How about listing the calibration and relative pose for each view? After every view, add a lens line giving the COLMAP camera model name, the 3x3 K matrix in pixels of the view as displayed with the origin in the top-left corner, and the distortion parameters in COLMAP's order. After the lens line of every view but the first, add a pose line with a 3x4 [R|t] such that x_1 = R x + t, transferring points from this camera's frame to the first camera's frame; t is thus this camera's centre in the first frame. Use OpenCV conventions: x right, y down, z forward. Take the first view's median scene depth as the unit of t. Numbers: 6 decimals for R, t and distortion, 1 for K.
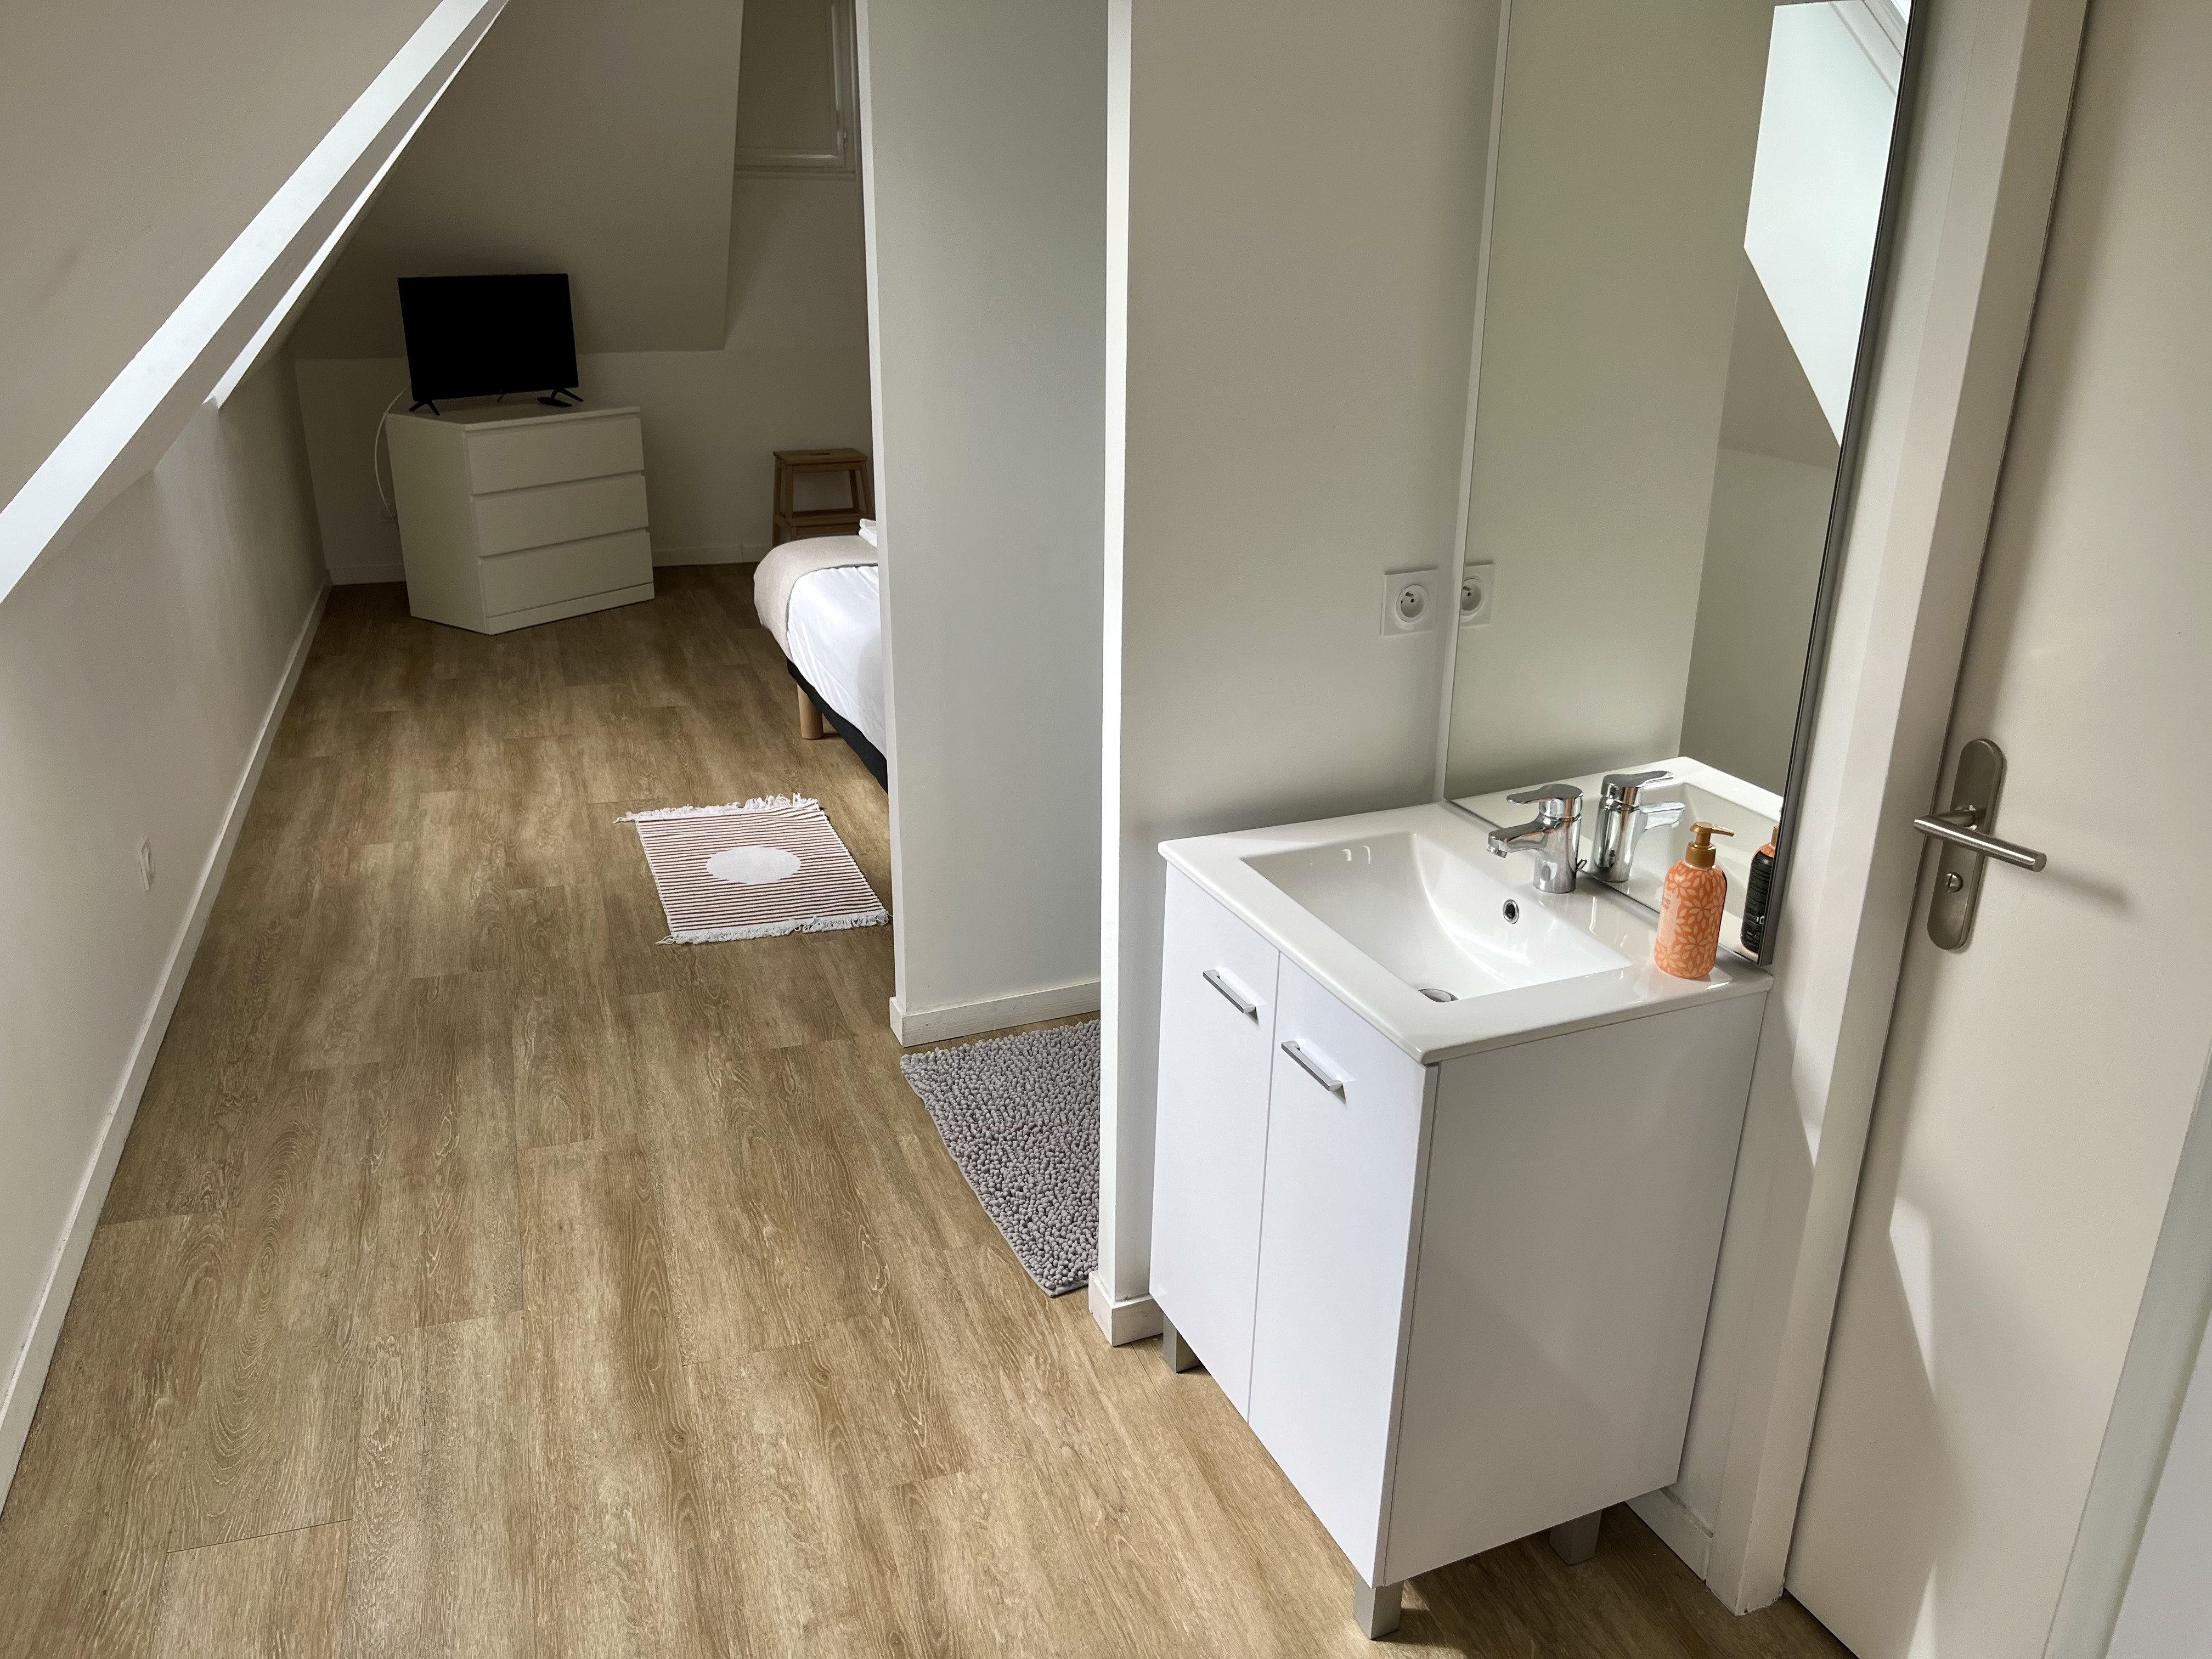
lens RADIAL K [[1653.0, 0, 1097.6], [0, 1653.0, 831.2], [0, 0, 1]] dist [0.012791, 0.001940]
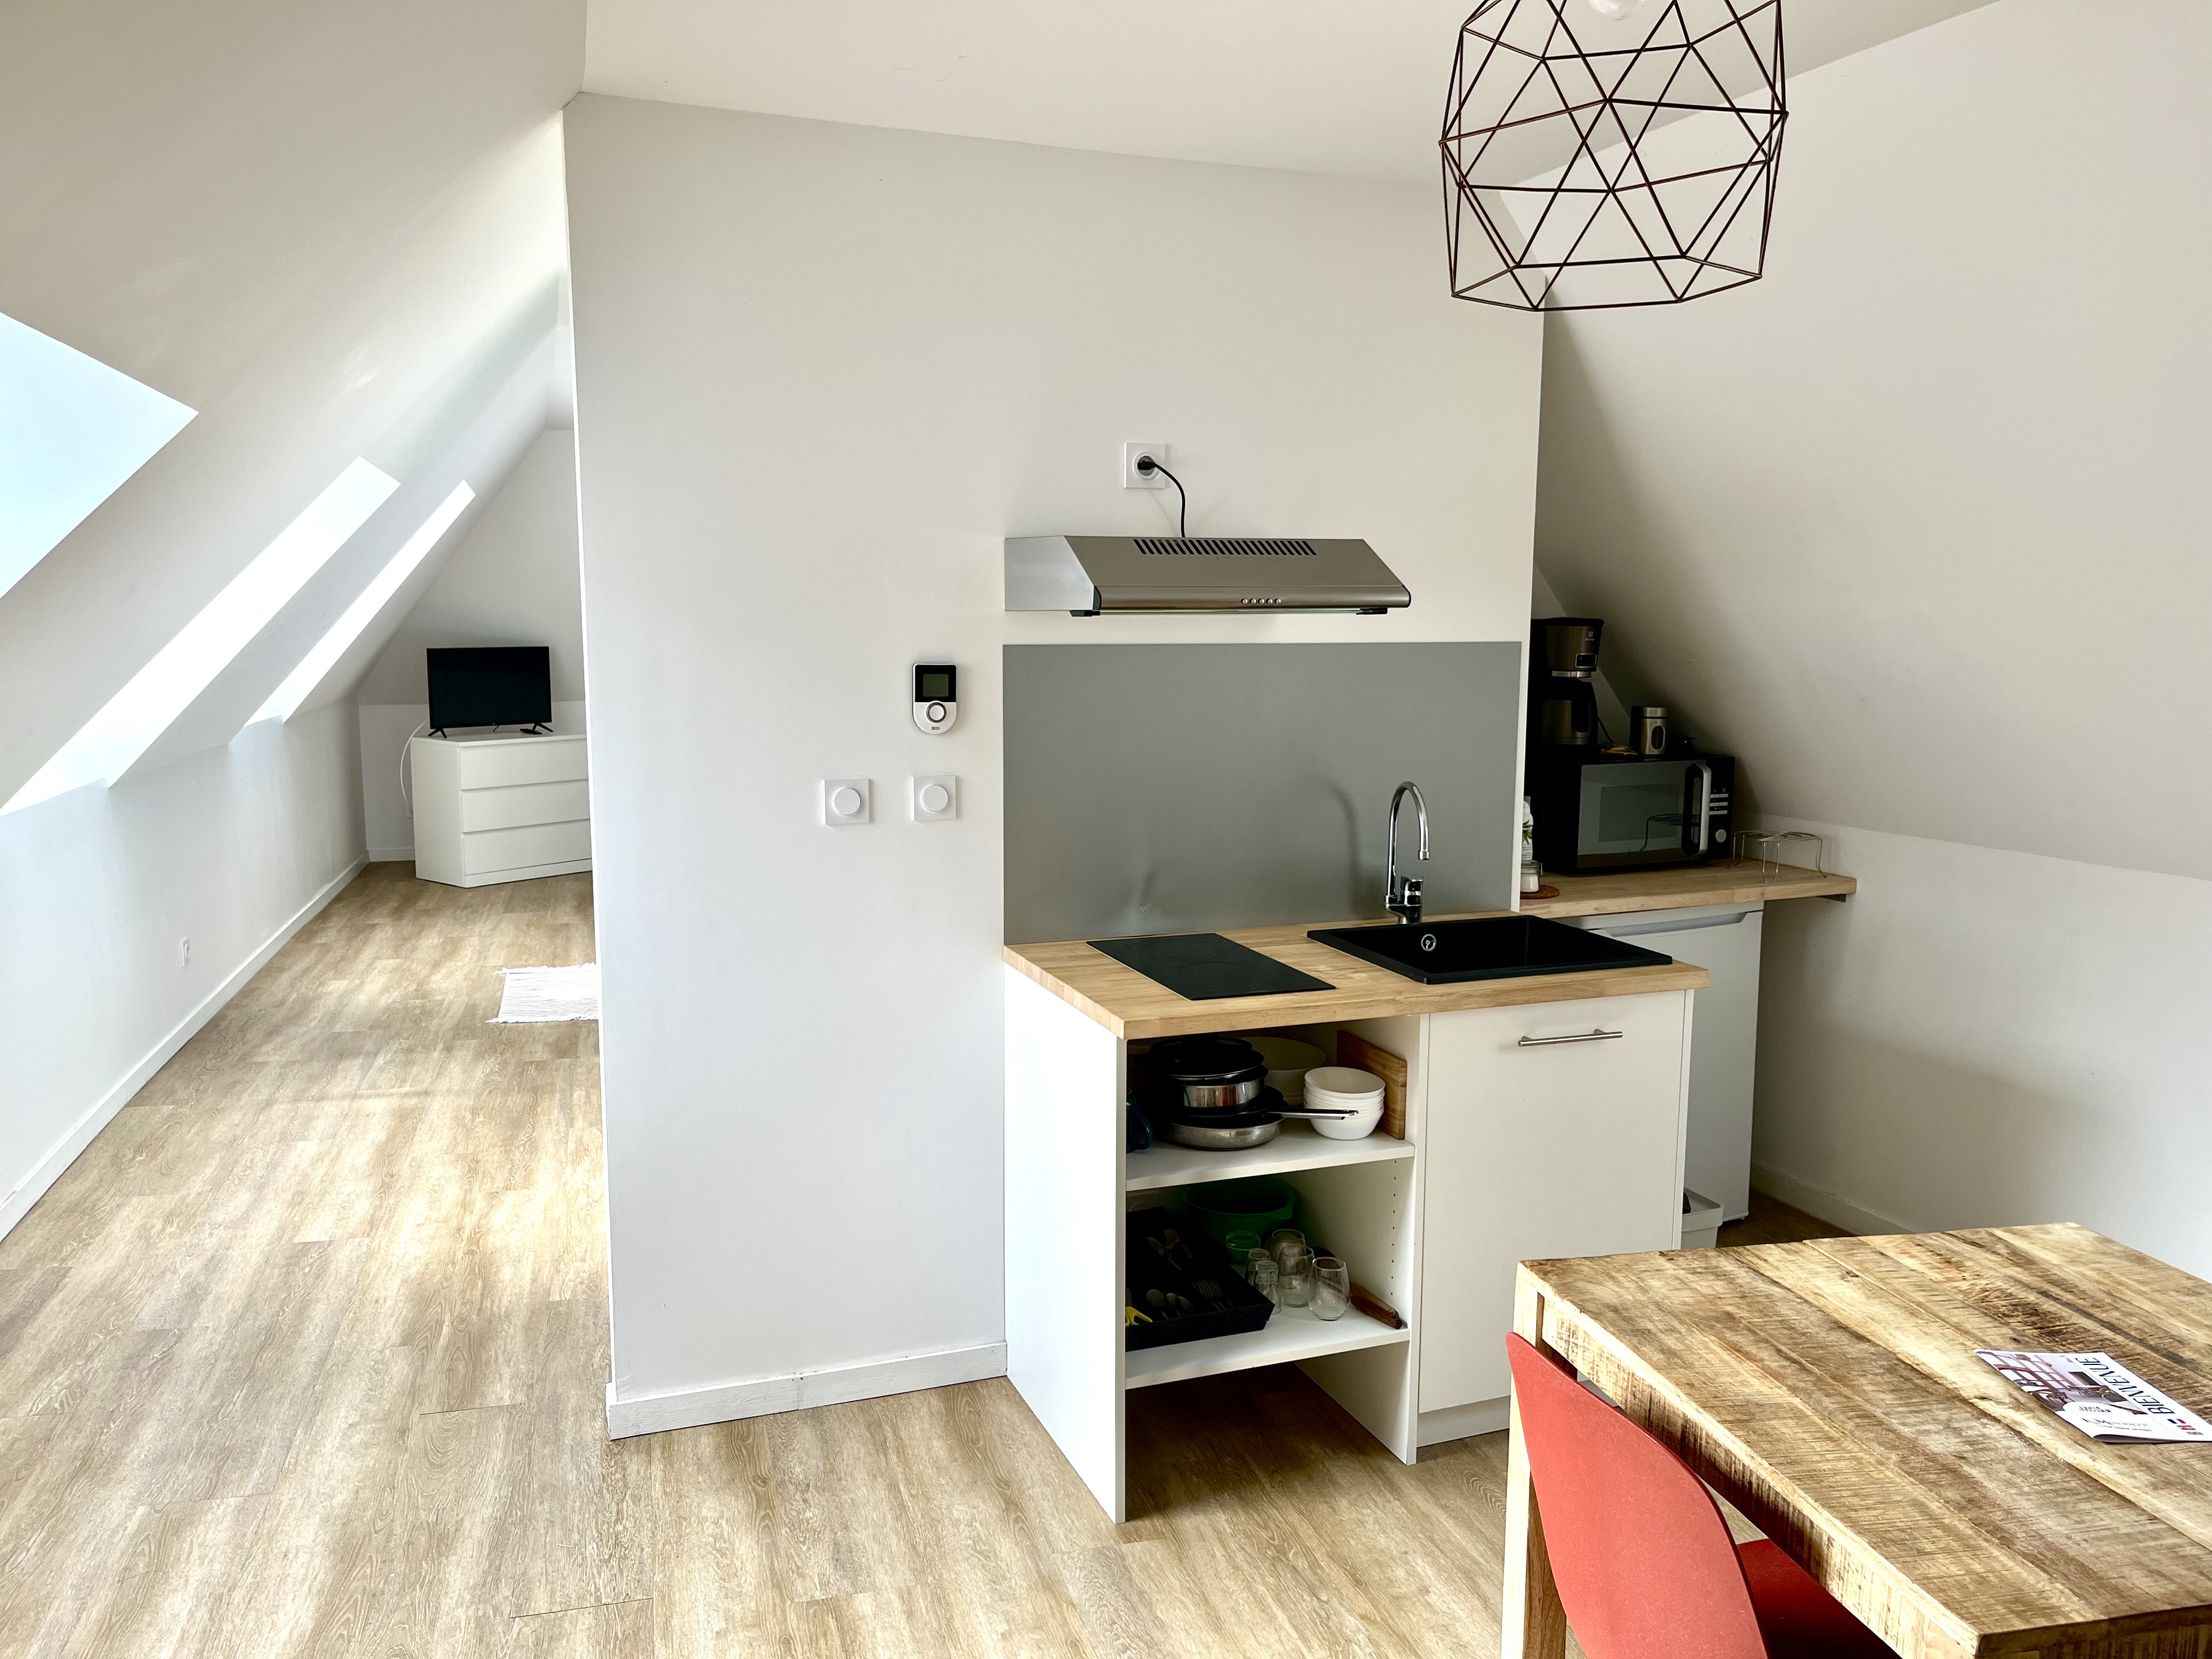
lens RADIAL K [[1653.0, 0, 1113.7], [0, 1653.0, 829.1], [0, 0, 1]] dist [0.012791, 0.001940]
pose [[0.998478, 0.000881, -0.055144, 0.514598], [-0.013469, 0.973491, -0.228329, 0.289300], [0.053481, 0.228725, 0.972021, -0.696189]]
